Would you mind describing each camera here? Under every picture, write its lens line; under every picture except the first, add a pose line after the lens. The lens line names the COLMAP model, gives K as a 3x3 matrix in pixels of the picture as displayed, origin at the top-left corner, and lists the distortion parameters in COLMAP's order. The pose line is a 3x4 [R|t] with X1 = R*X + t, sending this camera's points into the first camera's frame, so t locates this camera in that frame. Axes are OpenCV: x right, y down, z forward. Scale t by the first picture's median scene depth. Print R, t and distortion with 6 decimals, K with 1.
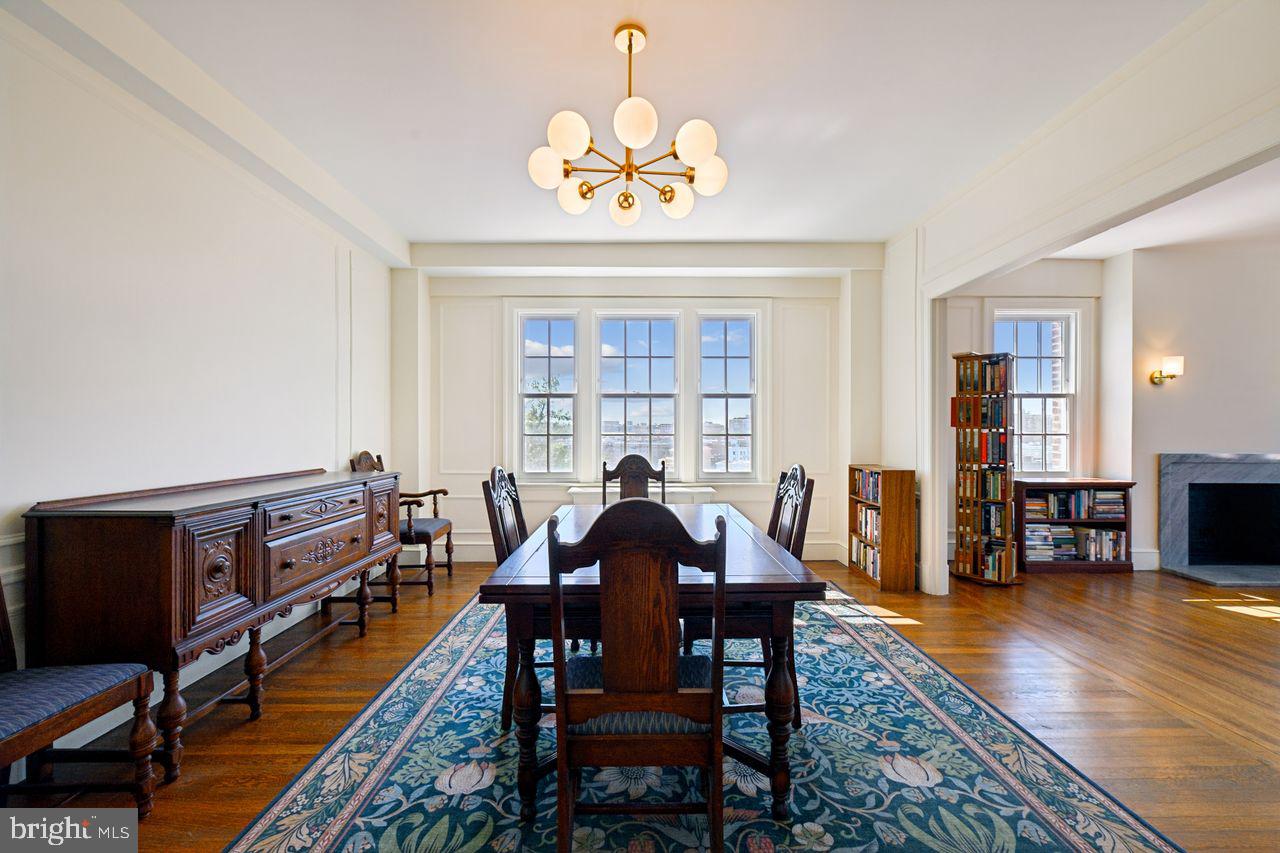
lens RADIAL K [[499.7, 0, 639.2], [0, 499.7, 445.1], [0, 0, 1]] dist [-0.003271, -0.000121]
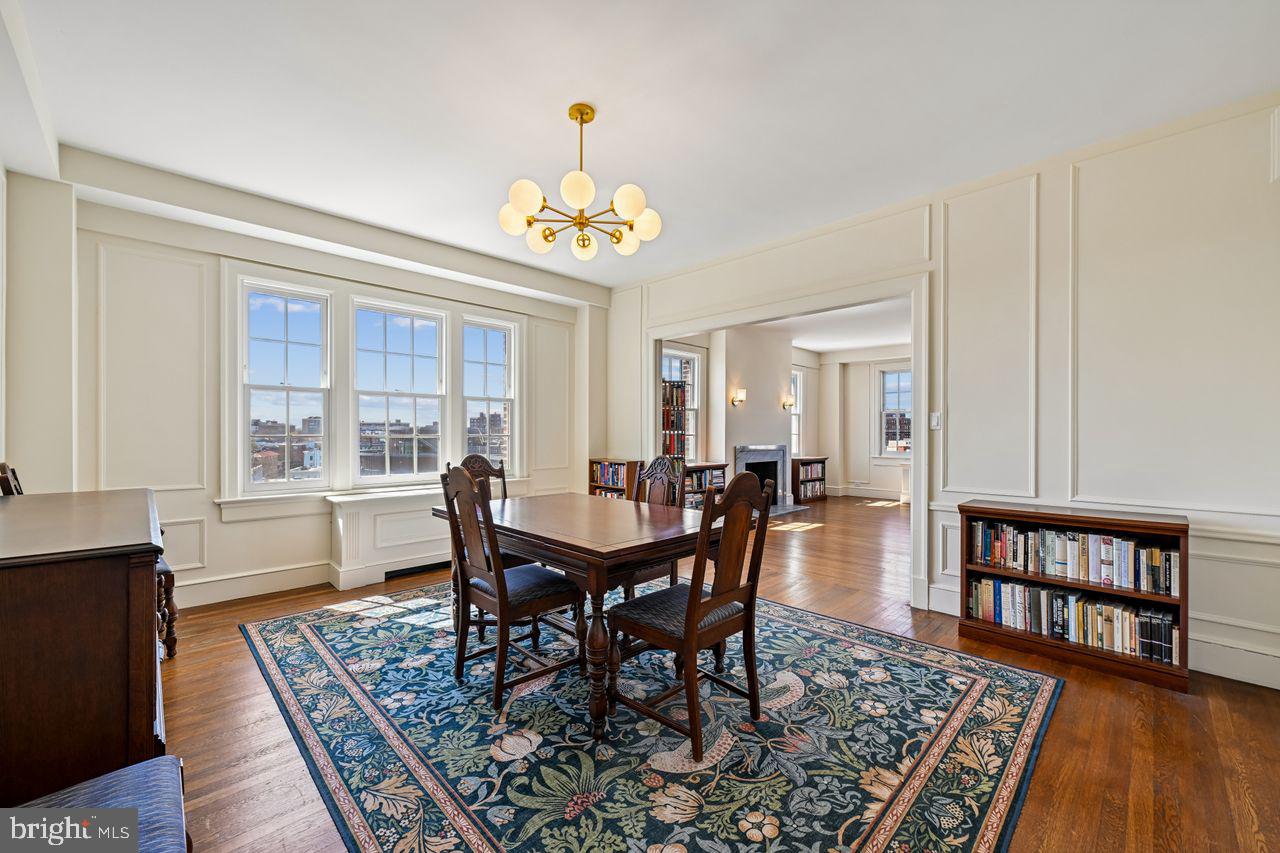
lens RADIAL K [[503.5, 0, 642.7], [0, 503.5, 429.9], [0, 0, 1]] dist [0.000837, 0.000049]
pose [[0.717046, 0.006998, 0.696991, -0.620259], [0.015813, 0.999529, -0.026304, 0.004316], [-0.696847, 0.029883, 0.716597, -0.007144]]
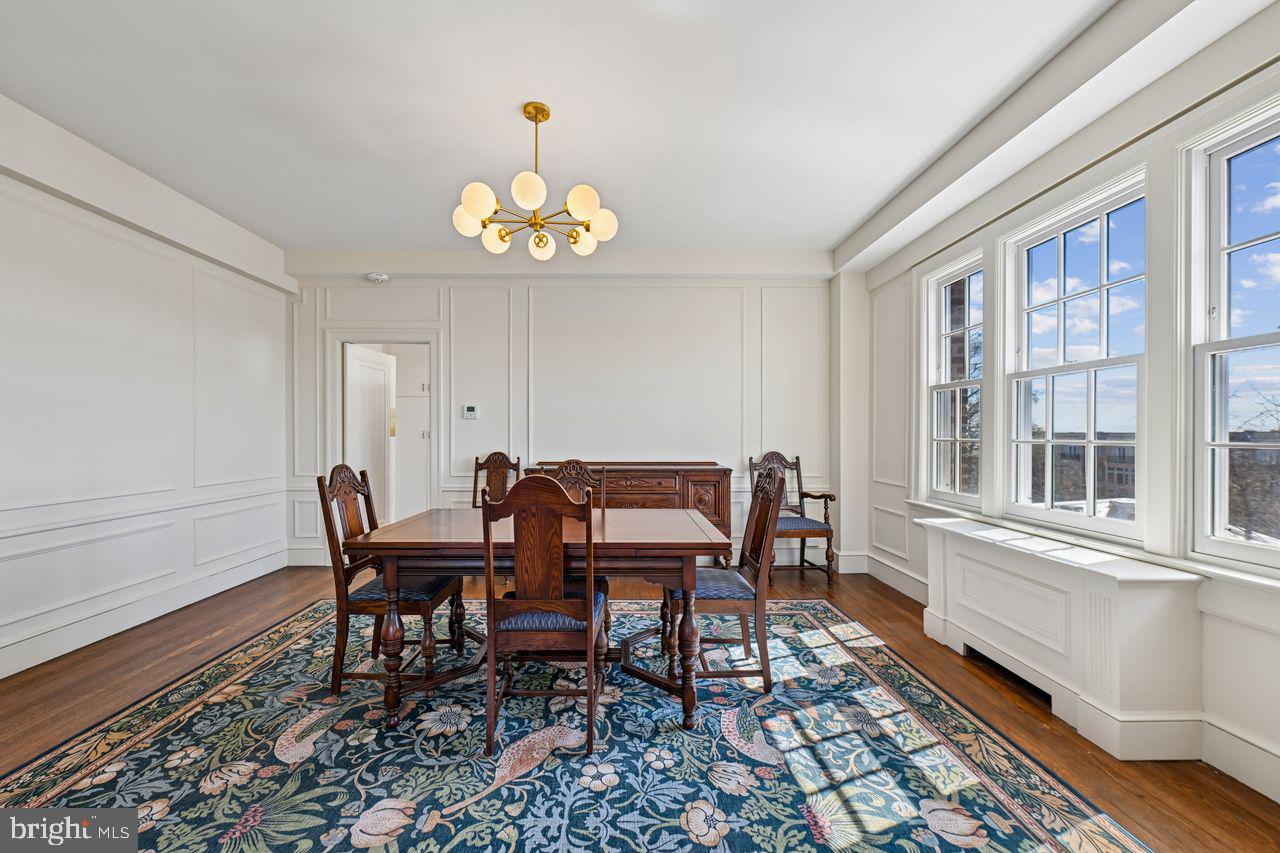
lens RADIAL K [[513.8, 0, 633.5], [0, 513.8, 438.4], [0, 0, 1]] dist [0.001220, 0.000119]
pose [[0.008374, 0.008872, -0.999926, 0.992149], [-0.028094, 0.999568, 0.008633, -0.031321], [0.999570, 0.028019, 0.008620, 0.969045]]
